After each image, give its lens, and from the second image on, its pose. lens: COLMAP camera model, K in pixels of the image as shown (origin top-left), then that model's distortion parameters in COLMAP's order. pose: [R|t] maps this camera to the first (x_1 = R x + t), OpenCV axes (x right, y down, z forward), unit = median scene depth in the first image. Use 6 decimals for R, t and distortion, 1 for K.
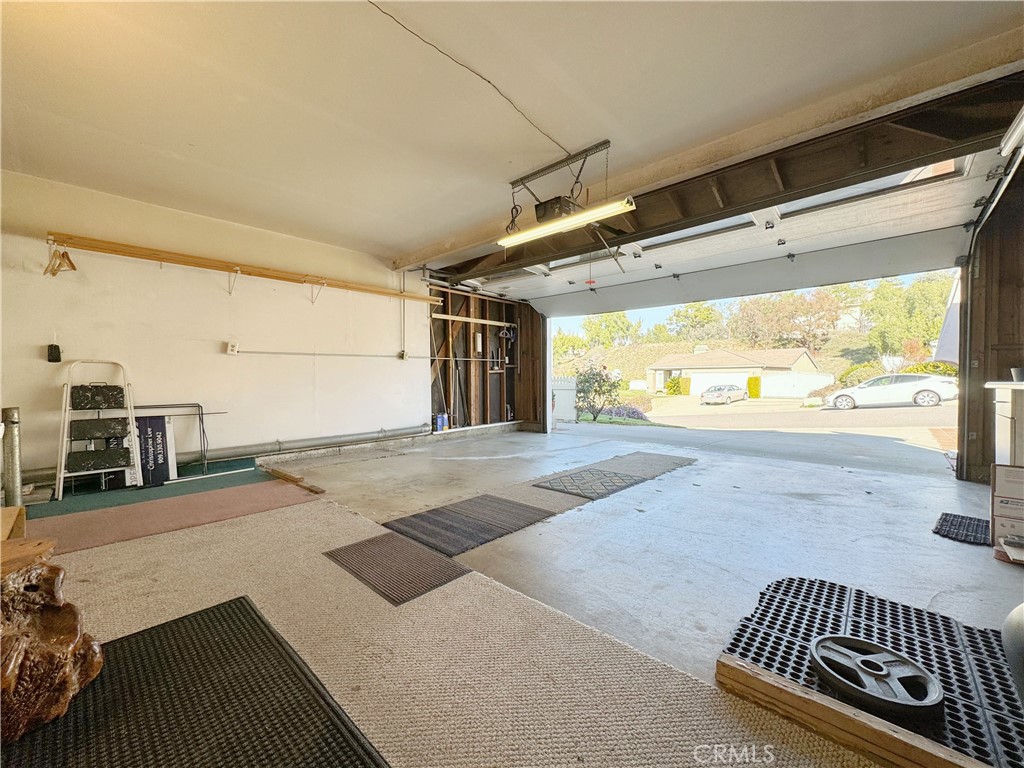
lens RADIAL K [[406.2, 0, 512.0], [0, 406.2, 384.0], [0, 0, 1]] dist [-0.000730, 0.000041]
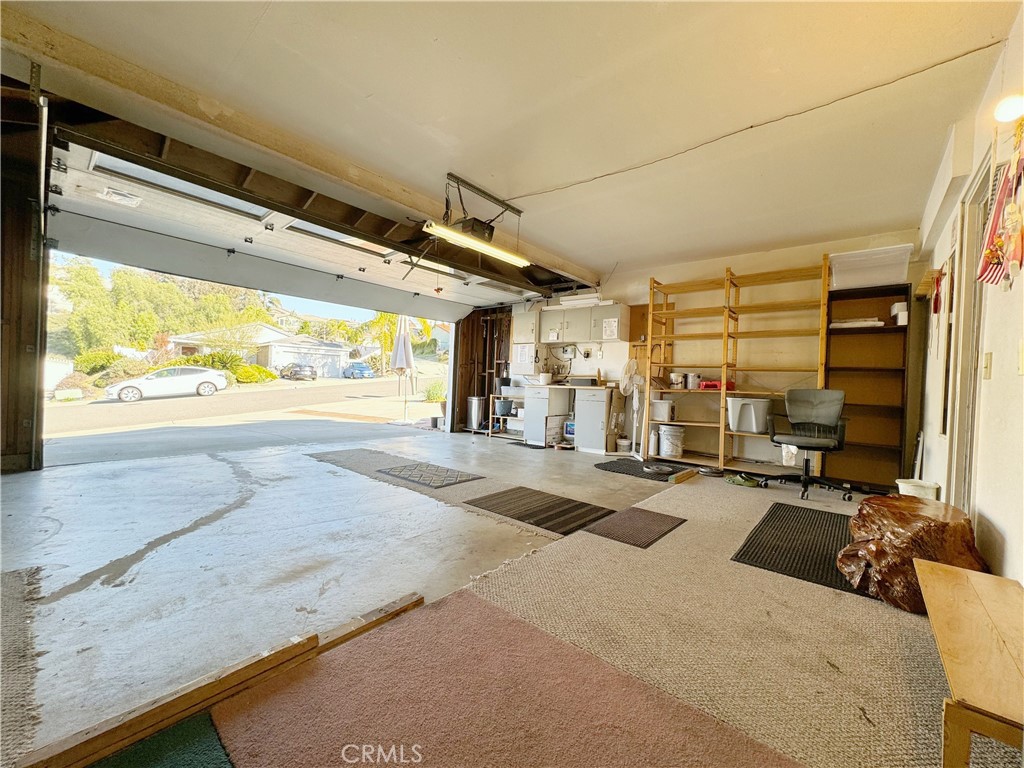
lens RADIAL K [[406.2, 0, 512.0], [0, 406.2, 384.0], [0, 0, 1]] dist [-0.000730, 0.000041]
pose [[-0.031932, -0.003565, 0.999484, -1.100201], [-0.023291, 0.999725, 0.002822, -0.010113], [-0.999219, -0.023189, -0.032006, 1.005467]]
